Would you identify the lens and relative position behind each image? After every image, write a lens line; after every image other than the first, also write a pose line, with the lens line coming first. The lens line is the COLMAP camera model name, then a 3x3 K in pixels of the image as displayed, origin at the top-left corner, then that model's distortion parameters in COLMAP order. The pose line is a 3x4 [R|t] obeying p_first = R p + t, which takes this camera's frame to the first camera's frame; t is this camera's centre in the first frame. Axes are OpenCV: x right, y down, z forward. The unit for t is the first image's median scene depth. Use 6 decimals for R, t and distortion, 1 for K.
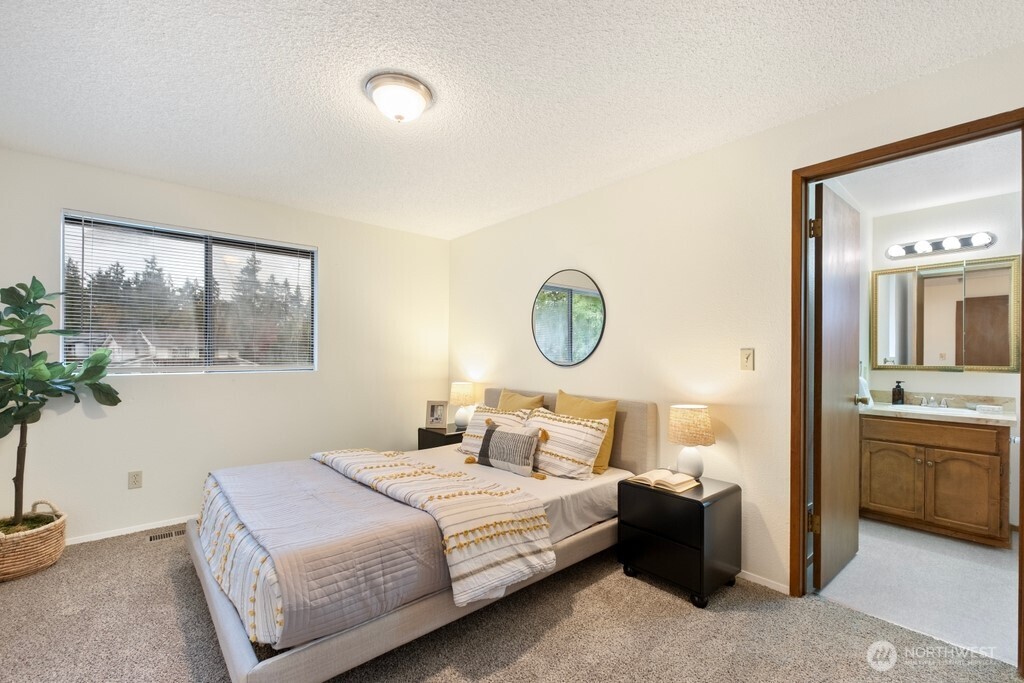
lens RADIAL K [[441.4, 0, 514.0], [0, 441.4, 354.3], [0, 0, 1]] dist [0.002957, 0.000240]
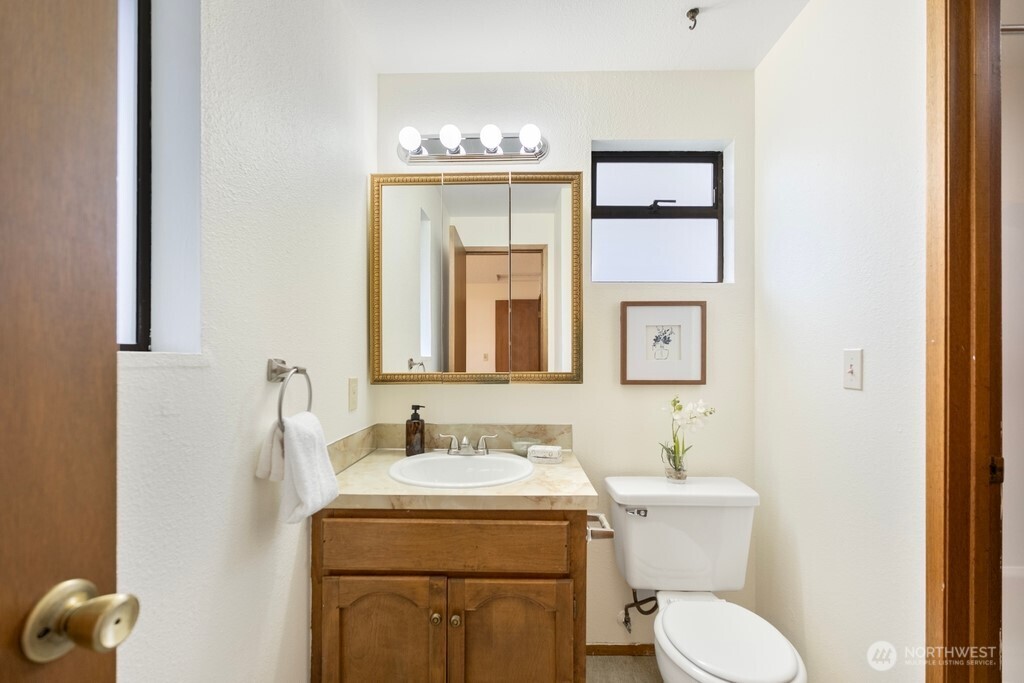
lens RADIAL K [[376.0, 0, 517.0], [0, 376.0, 366.5], [0, 0, 1]] dist [-0.051988, 0.000032]
pose [[0.660224, -0.004802, 0.751053, 0.691516], [0.001177, 0.999985, 0.005359, 0.017143], [-0.751068, -0.002654, 0.660220, 0.703489]]
